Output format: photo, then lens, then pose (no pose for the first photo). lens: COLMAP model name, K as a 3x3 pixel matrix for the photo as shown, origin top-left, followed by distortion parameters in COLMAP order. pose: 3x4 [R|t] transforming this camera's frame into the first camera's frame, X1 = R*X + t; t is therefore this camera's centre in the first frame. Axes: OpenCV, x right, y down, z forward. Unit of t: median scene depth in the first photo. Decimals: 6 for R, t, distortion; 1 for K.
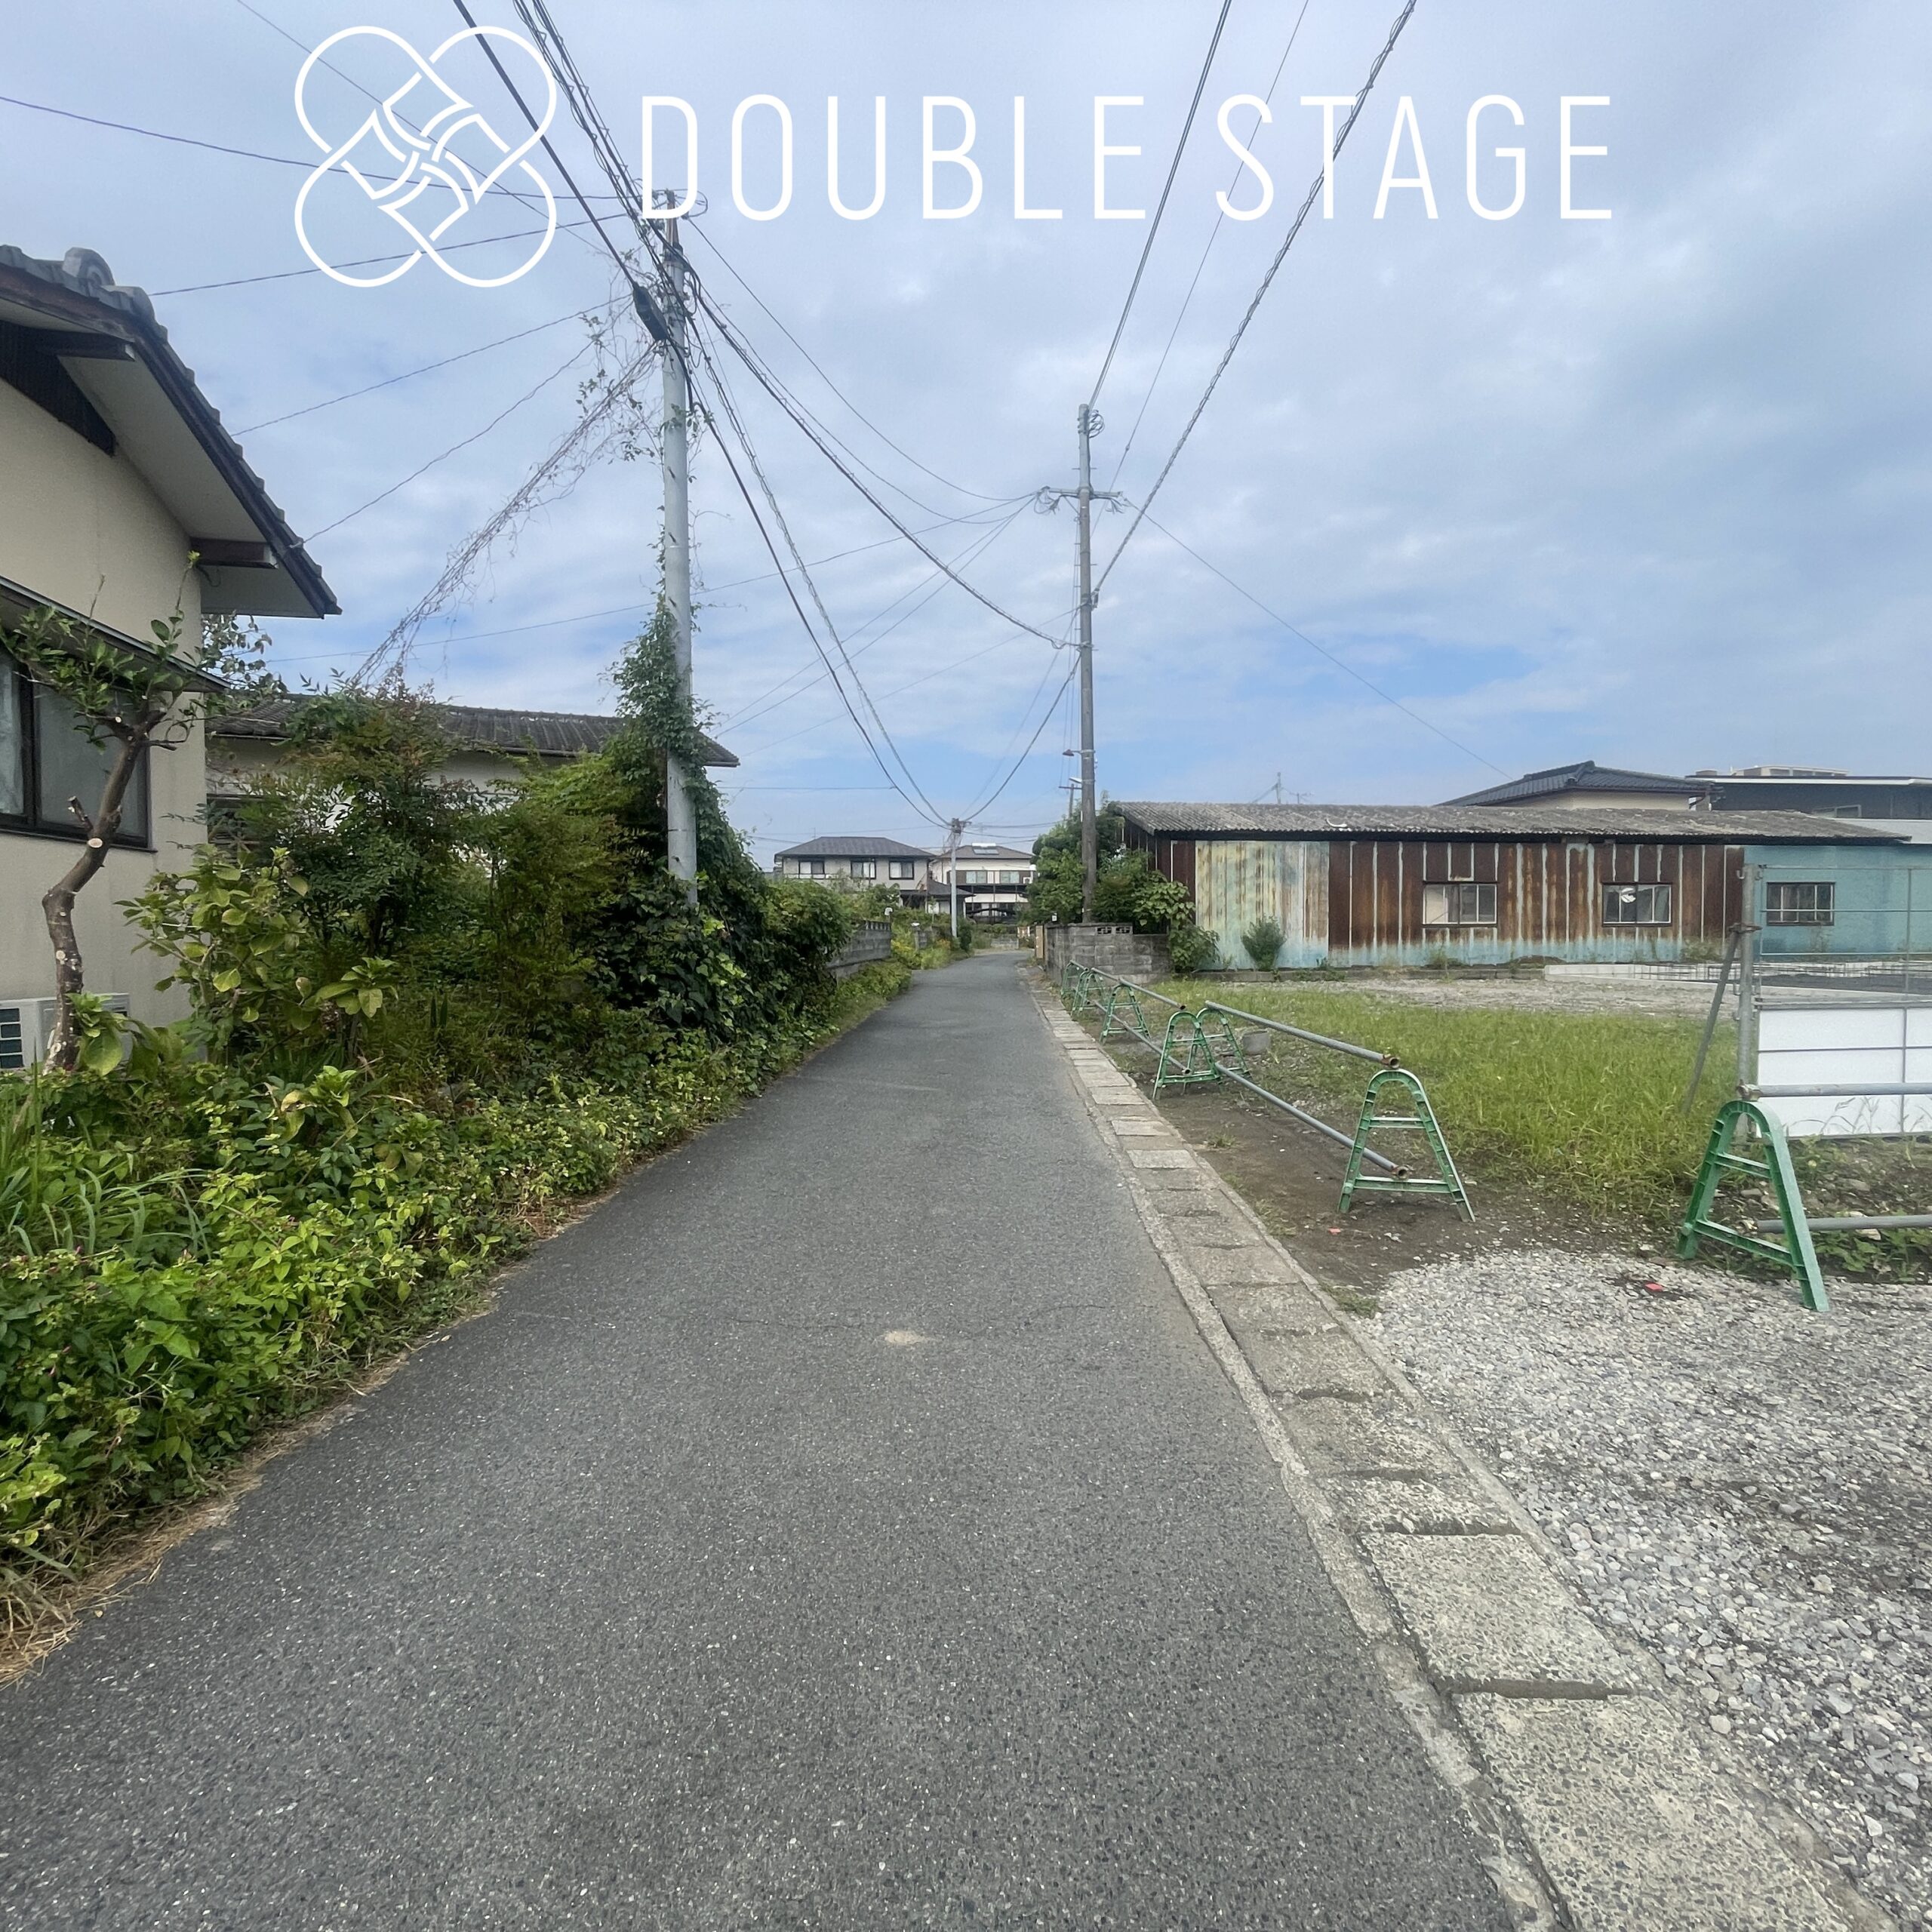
lens RADIAL K [[1038.2, 0, 968.5], [0, 1038.2, 961.3], [0, 0, 1]] dist [-0.010449, 0.004114]
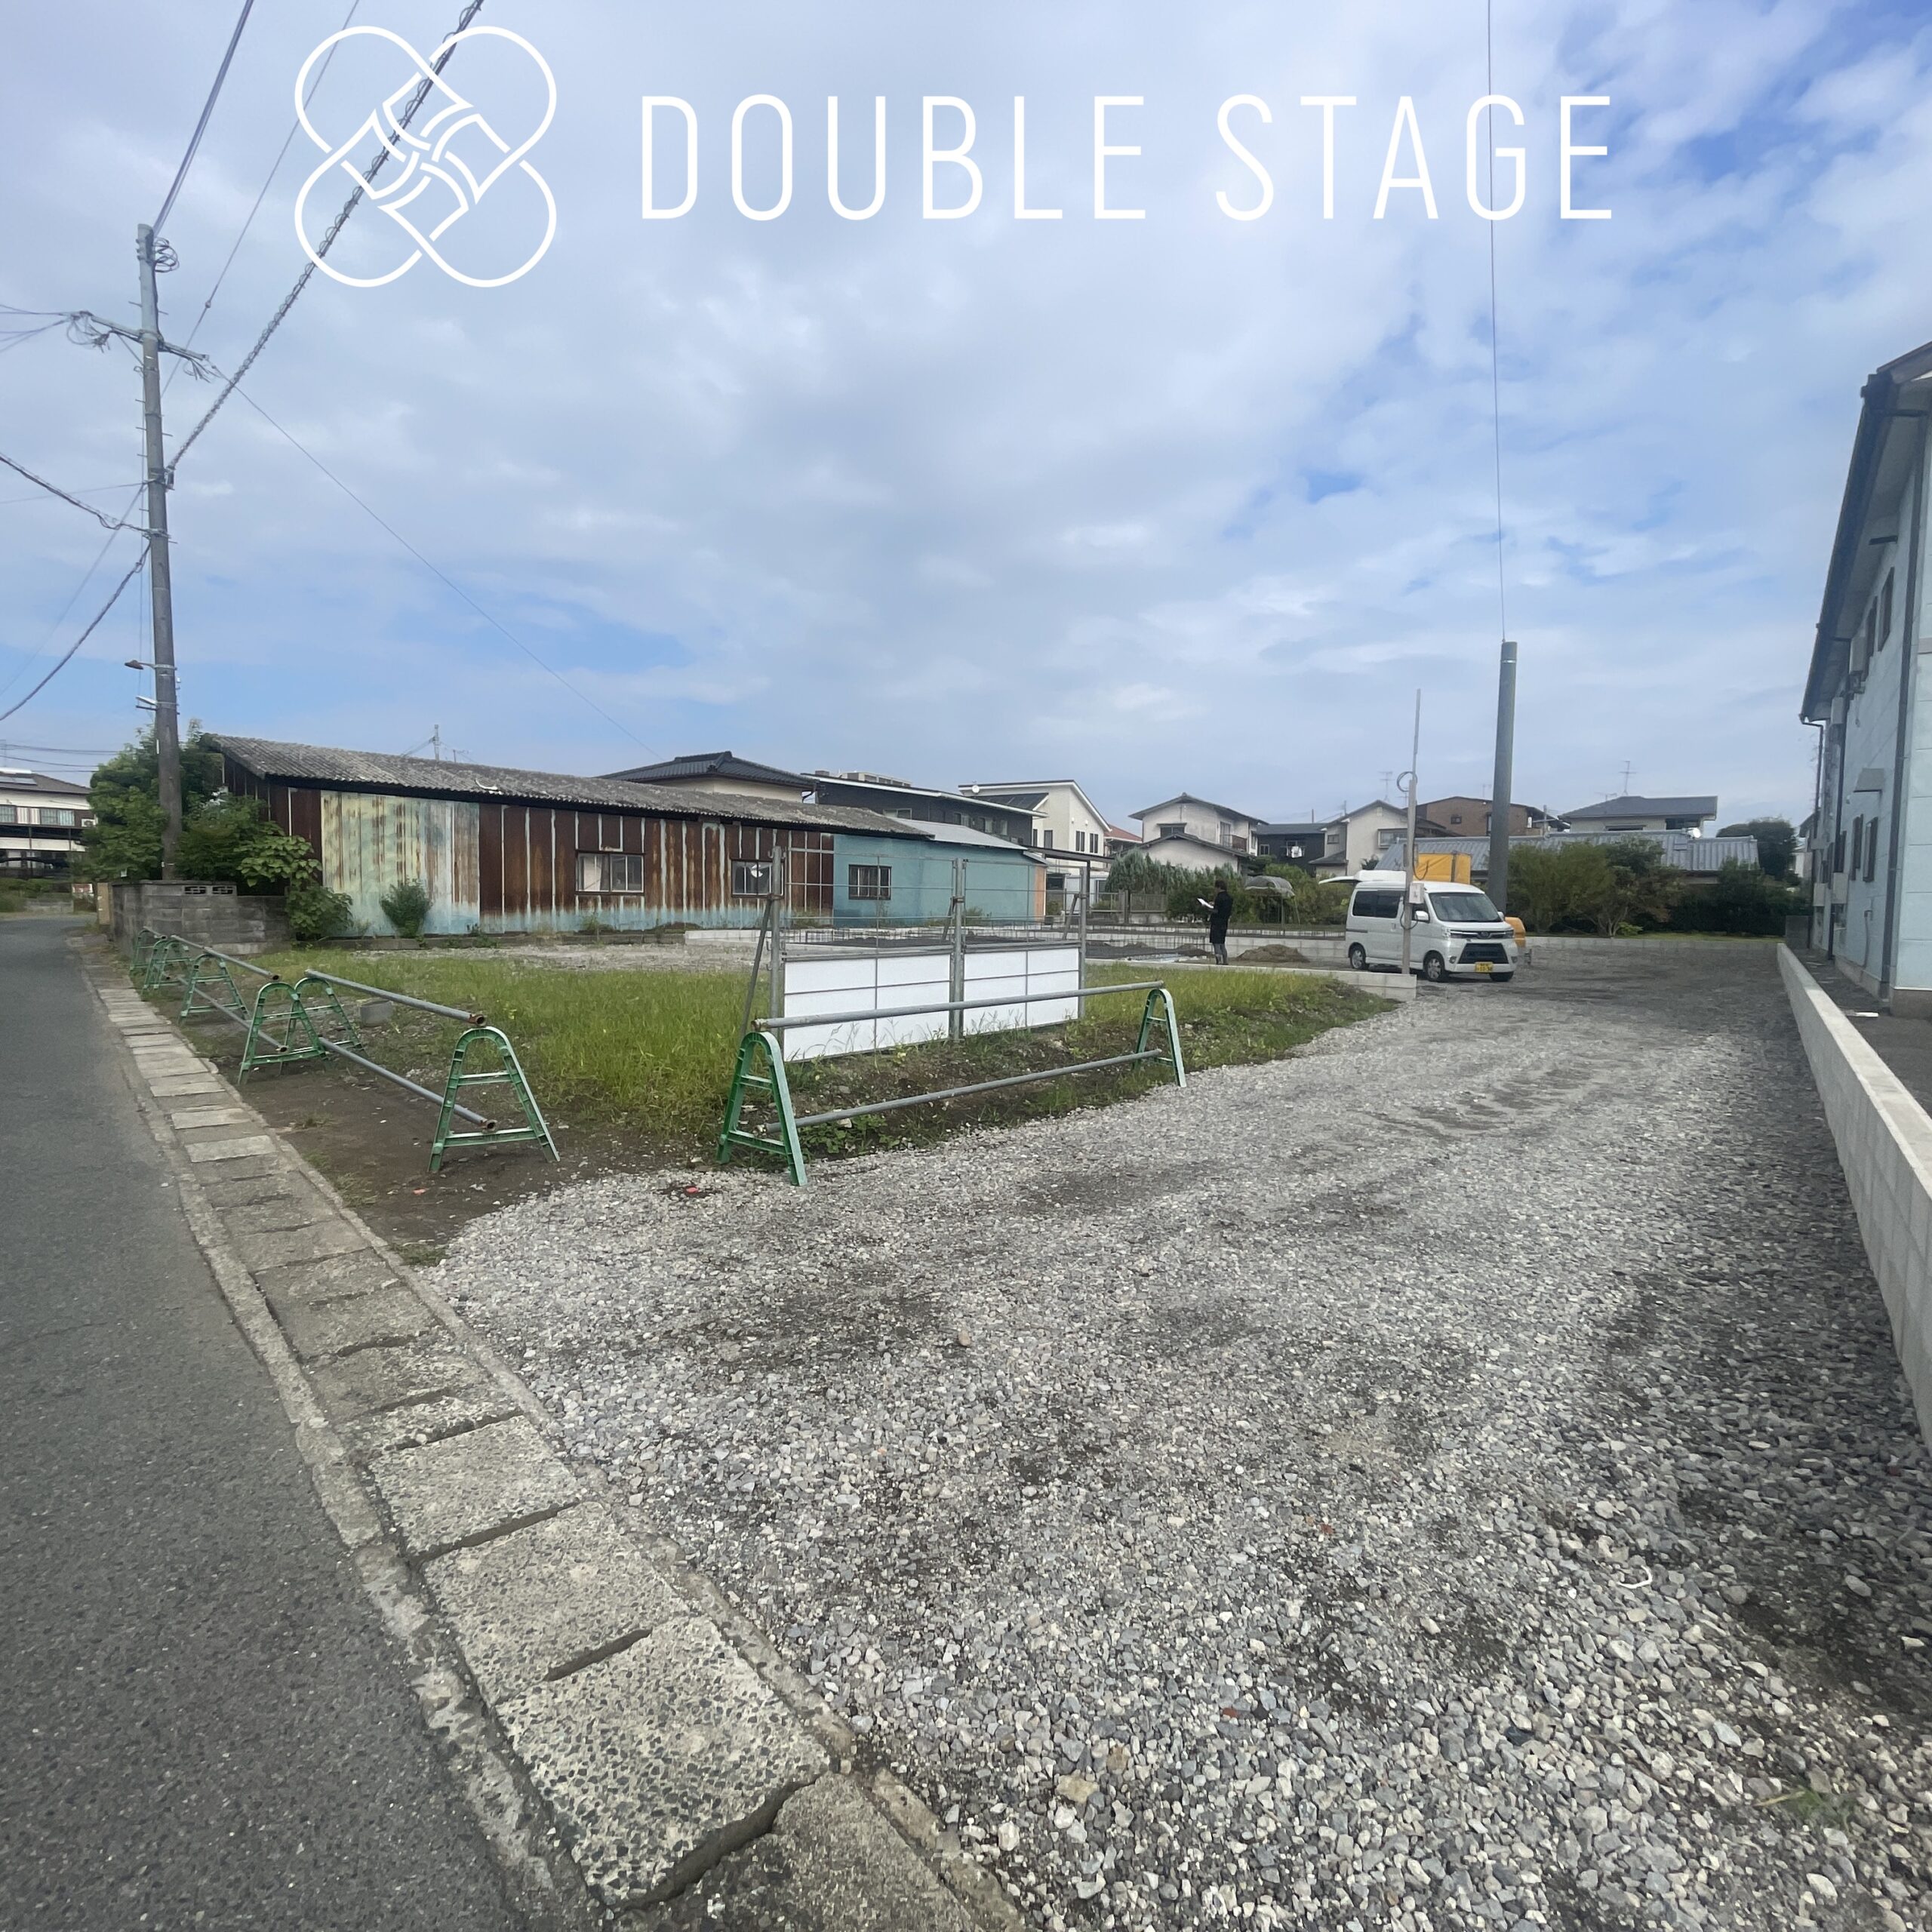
lens RADIAL K [[1038.2, 0, 964.4], [0, 1038.2, 965.0], [0, 0, 1]] dist [-0.010449, 0.004114]
pose [[0.728801, -0.025124, 0.684264, 0.034211], [0.001247, 0.999374, 0.035365, 0.003757], [-0.684724, -0.024921, 0.728376, -0.050267]]
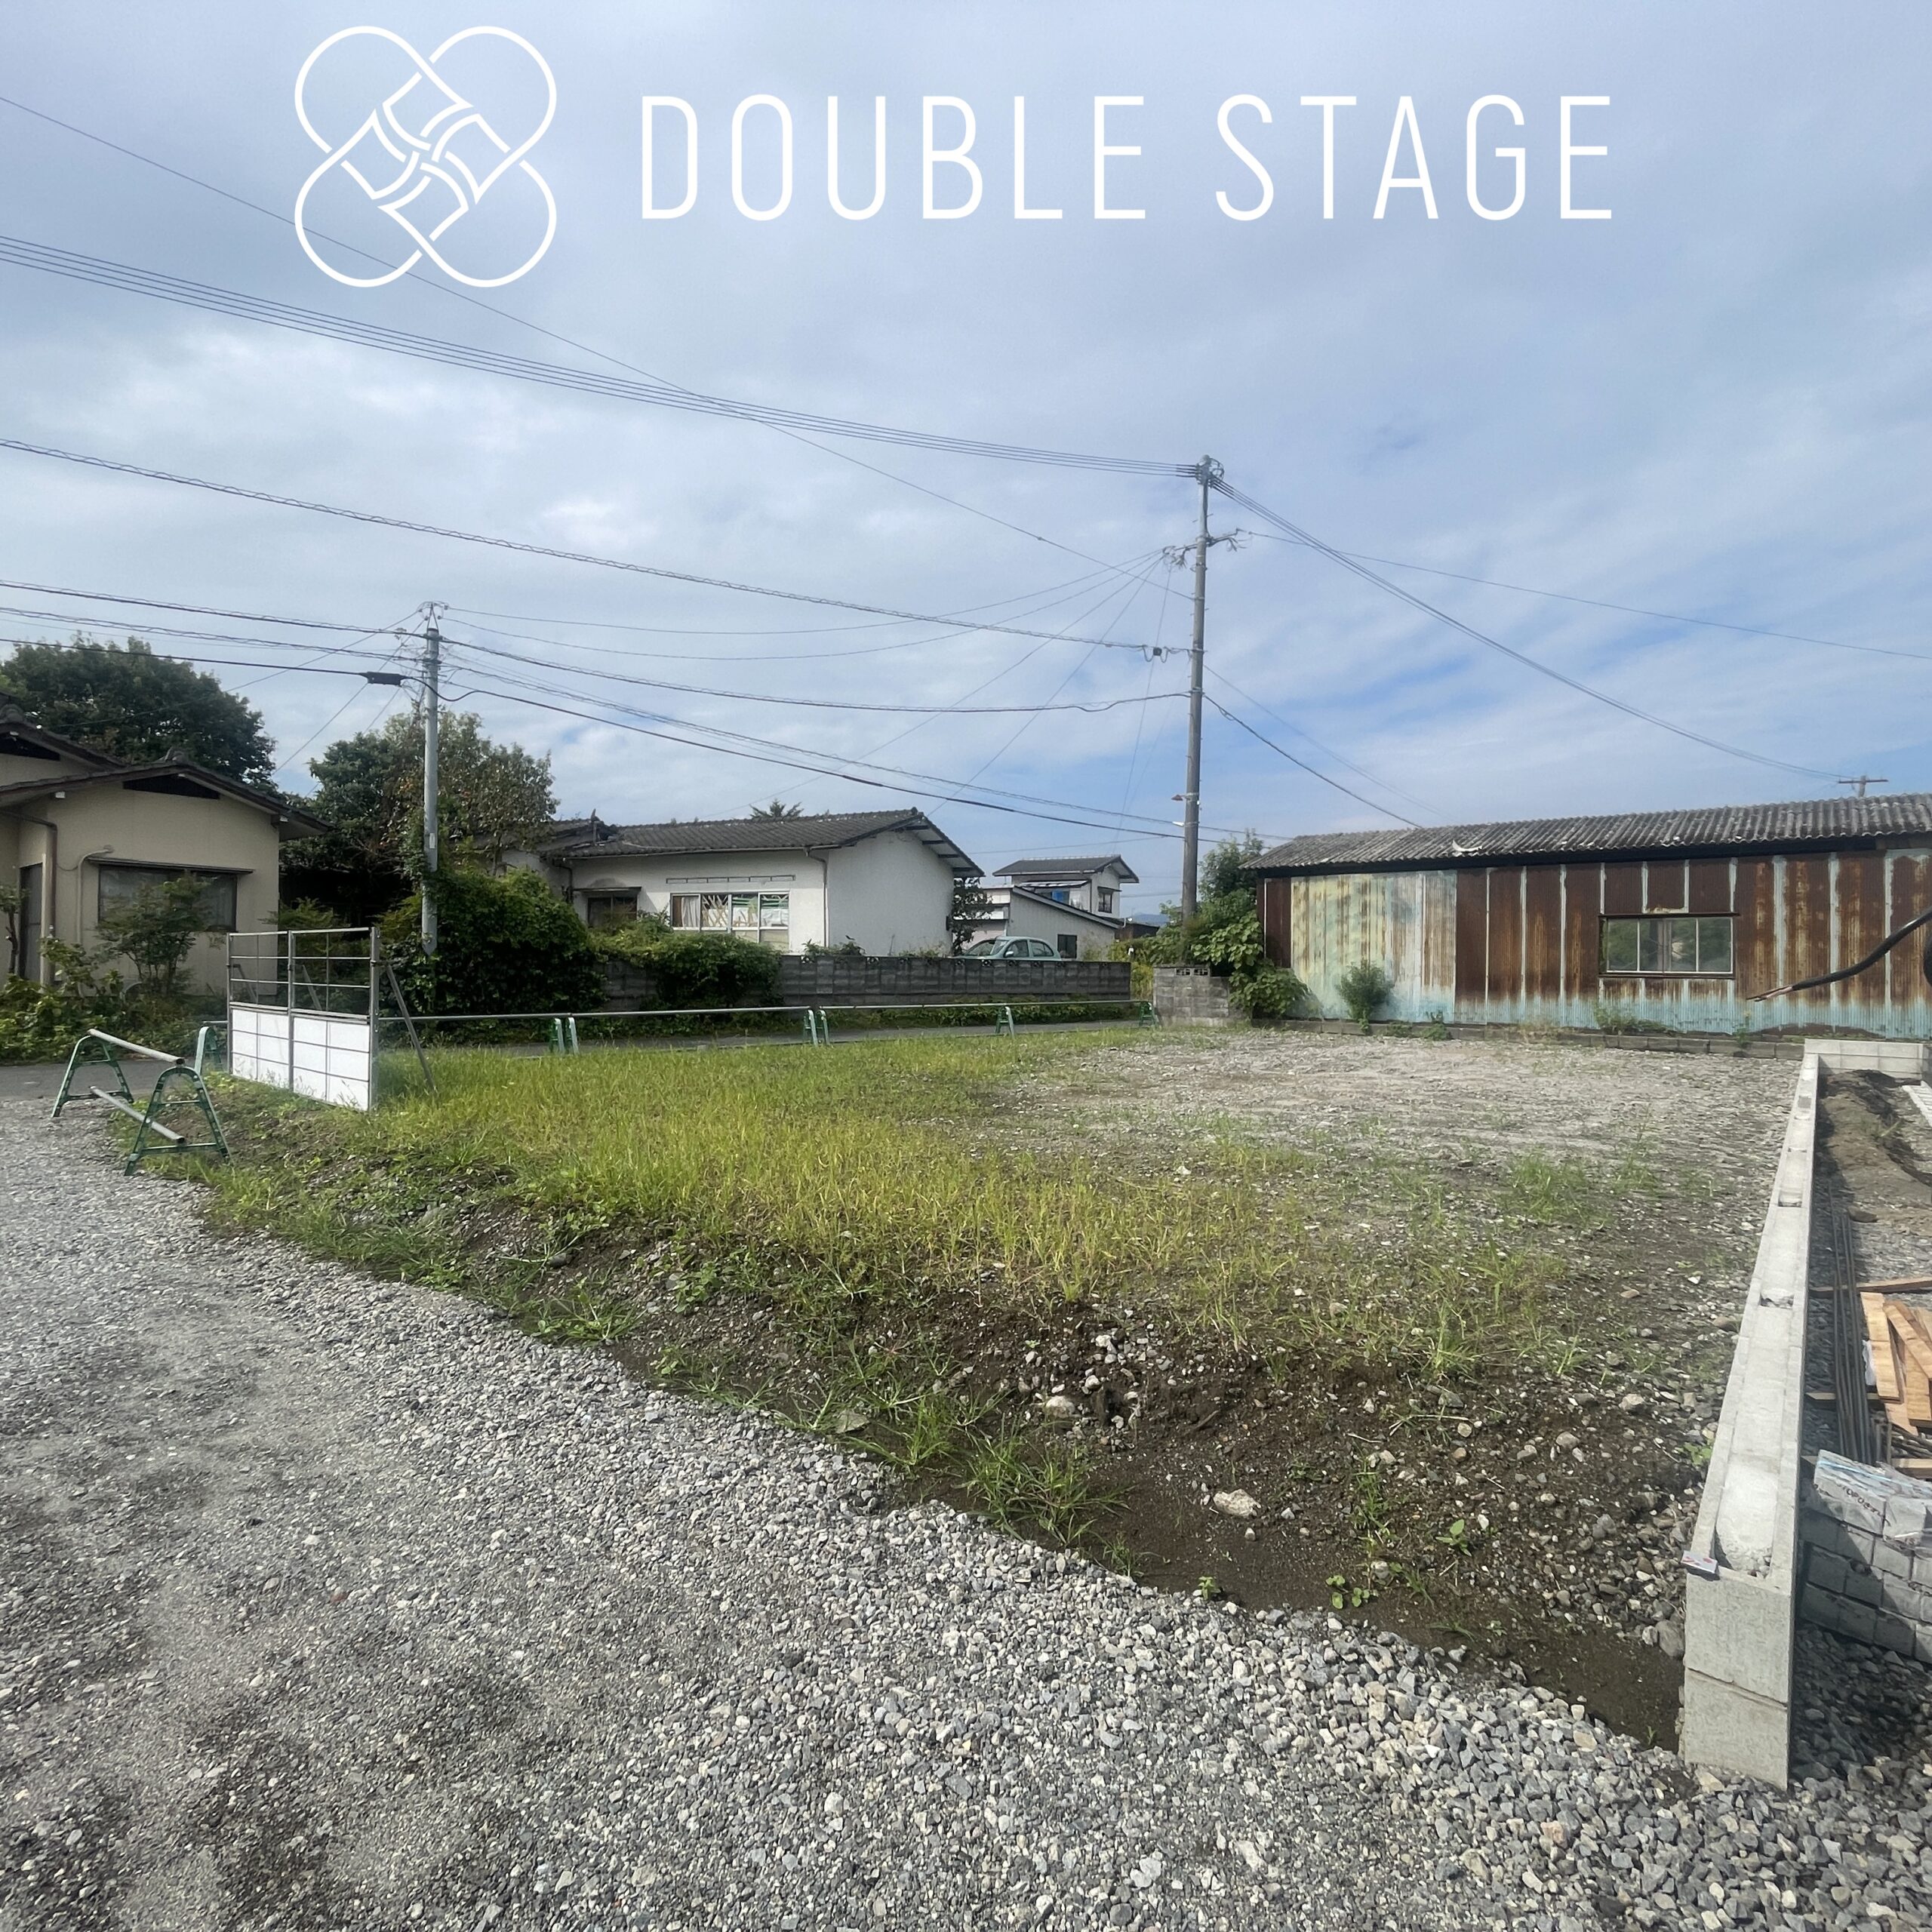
lens RADIAL K [[1038.2, 0, 973.0], [0, 1038.2, 958.2], [0, 0, 1]] dist [-0.010449, 0.004114]
pose [[0.662094, 0.010159, -0.749352, 1.958488], [-0.038010, 0.999076, -0.020039, -0.039766], [0.748457, 0.041751, 0.661868, 0.471613]]
